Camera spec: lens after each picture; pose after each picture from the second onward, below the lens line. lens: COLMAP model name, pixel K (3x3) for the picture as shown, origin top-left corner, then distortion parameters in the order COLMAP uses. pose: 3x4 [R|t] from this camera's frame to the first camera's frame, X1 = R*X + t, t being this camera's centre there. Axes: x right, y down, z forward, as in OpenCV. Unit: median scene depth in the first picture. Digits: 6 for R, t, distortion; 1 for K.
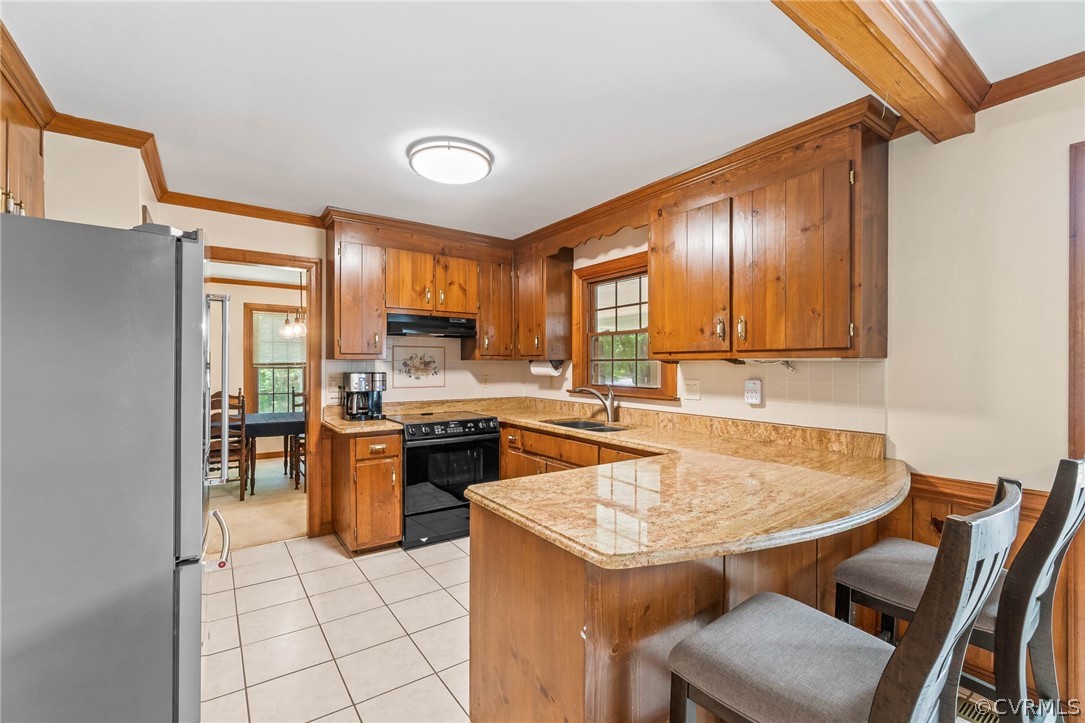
lens RADIAL K [[466.7, 0, 536.8], [0, 466.7, 363.1], [0, 0, 1]] dist [-0.001294, 0.000340]
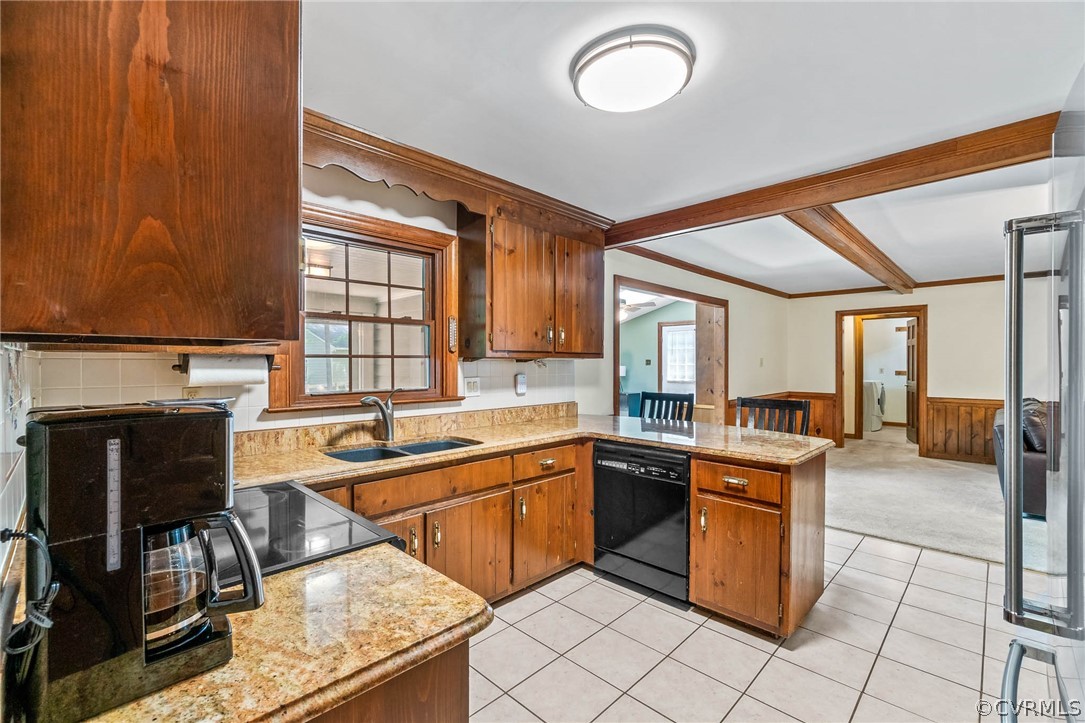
lens RADIAL K [[466.7, 0, 542.9], [0, 466.7, 363.1], [0, 0, 1]] dist [-0.001294, 0.000340]
pose [[-0.181311, -0.006428, 0.983405, -0.381626], [-0.003645, 0.999976, 0.005864, -0.001152], [-0.983419, -0.002522, -0.181330, 0.559064]]
